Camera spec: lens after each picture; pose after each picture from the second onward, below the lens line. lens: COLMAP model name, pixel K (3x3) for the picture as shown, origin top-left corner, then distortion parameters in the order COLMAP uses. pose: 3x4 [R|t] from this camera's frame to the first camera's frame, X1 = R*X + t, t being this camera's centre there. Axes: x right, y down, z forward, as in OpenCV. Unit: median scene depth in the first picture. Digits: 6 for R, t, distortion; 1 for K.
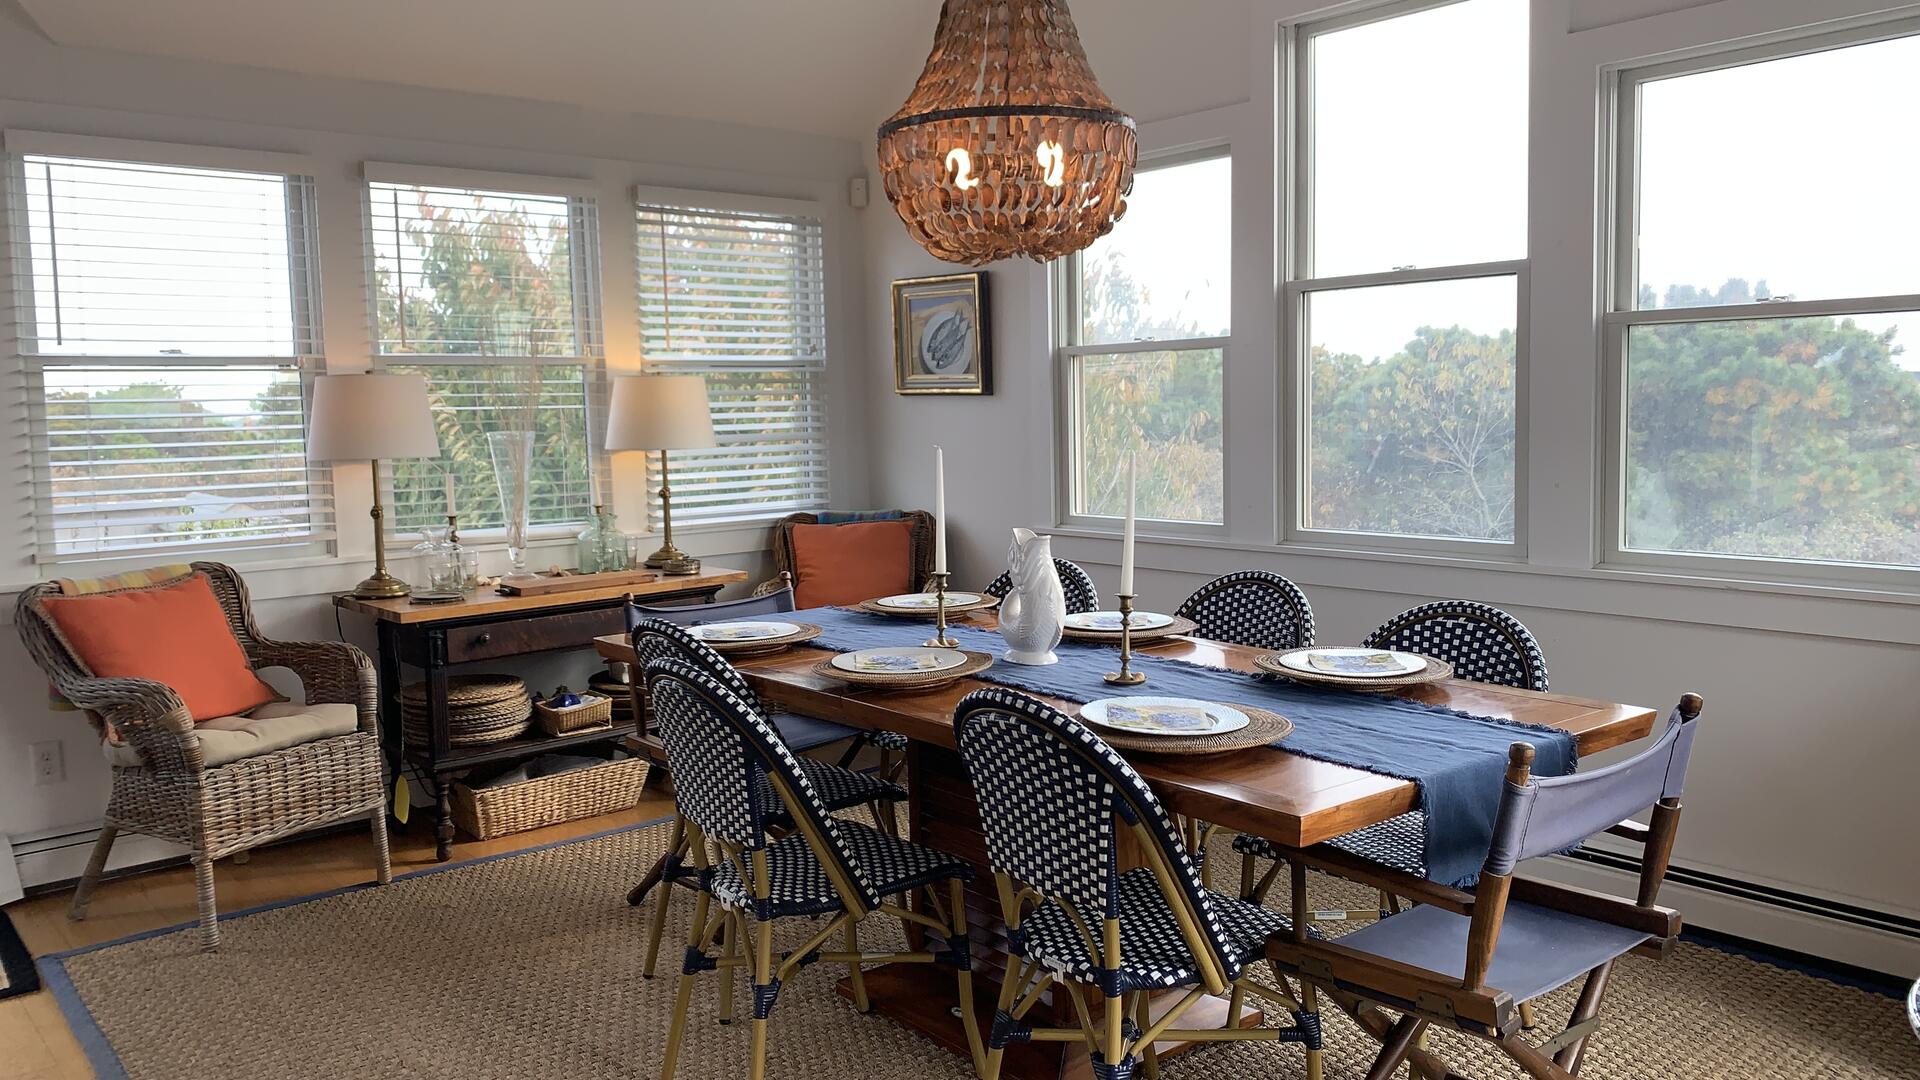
lens RADIAL K [[1435.2, 0, 960.1], [0, 1435.2, 531.4], [0, 0, 1]] dist [0.049849, -0.048650]
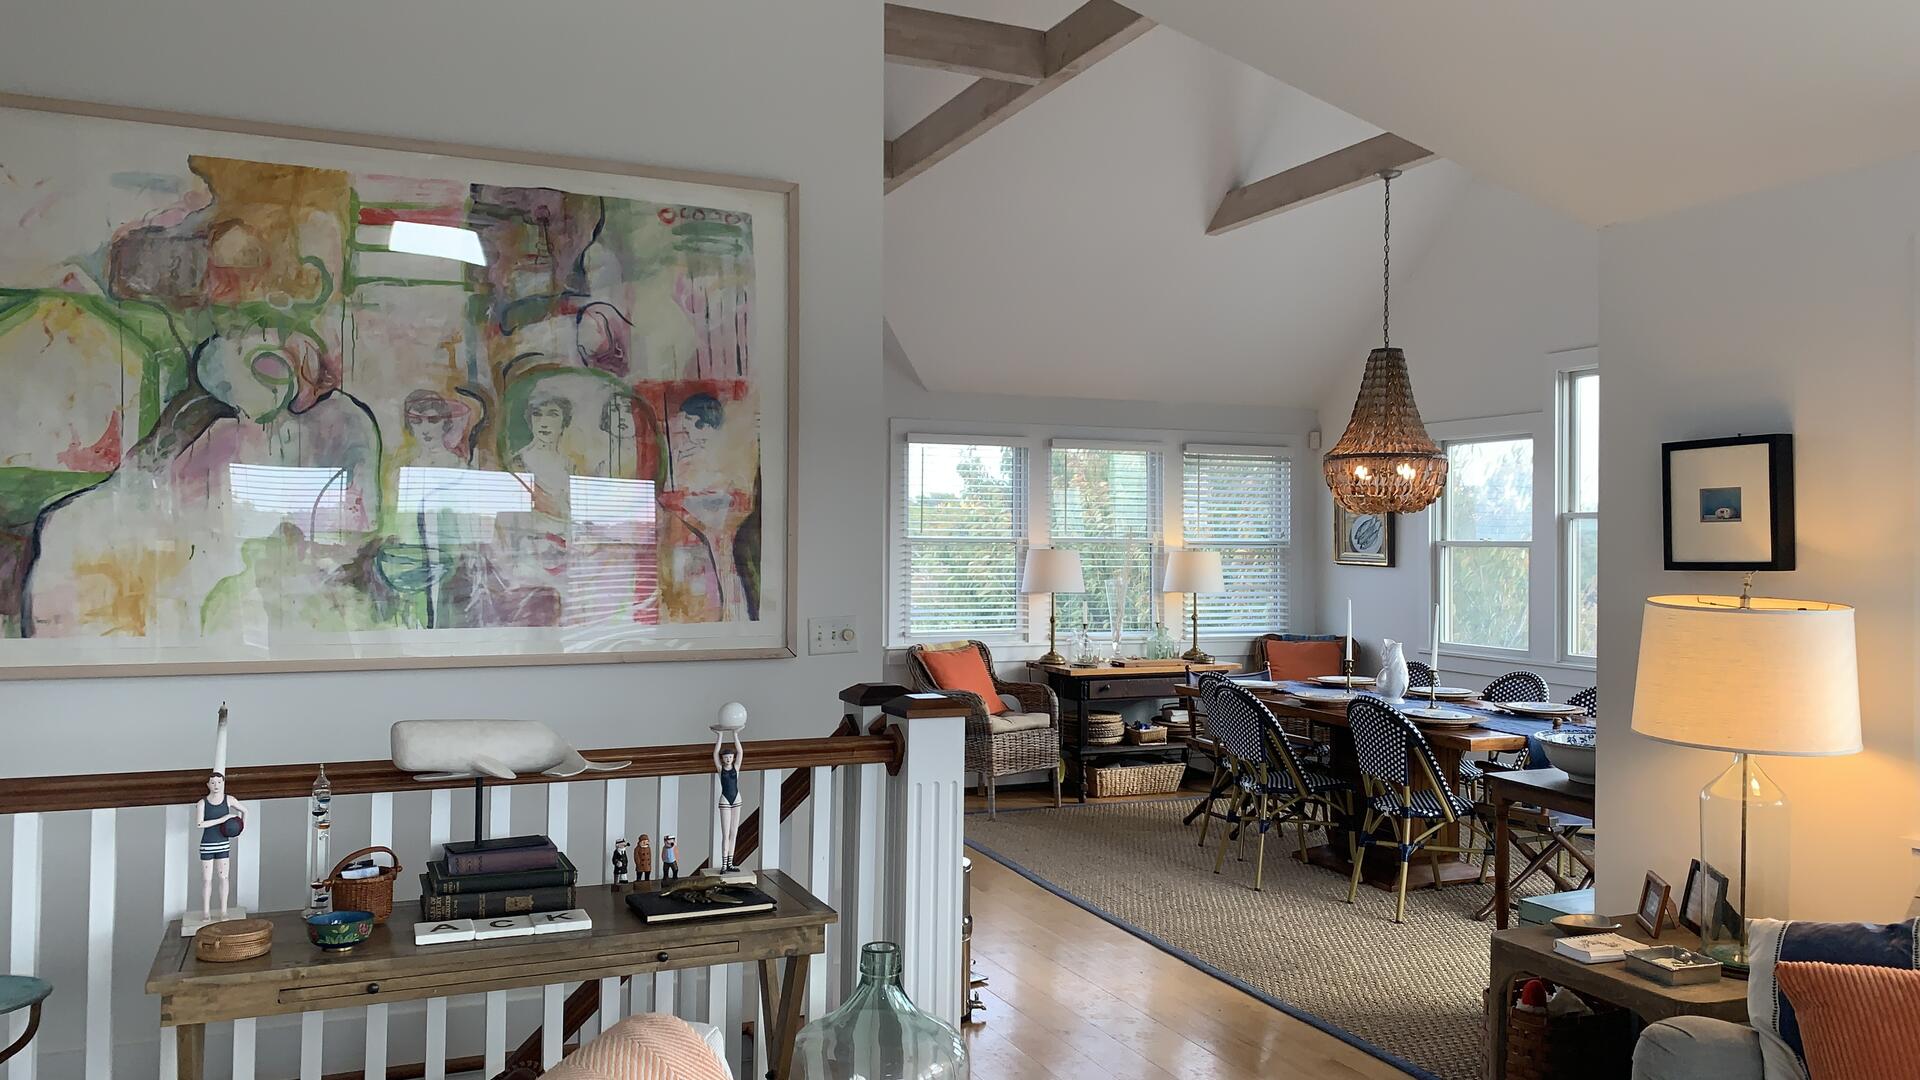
lens RADIAL K [[1435.2, 0, 953.7], [0, 1435.2, 505.5], [0, 0, 1]] dist [0.049849, -0.048650]
pose [[0.951406, 0.022314, -0.307131, 0.057285], [-0.056614, 0.993045, -0.103226, 0.040306], [0.302692, 0.115597, 0.946052, -0.866077]]
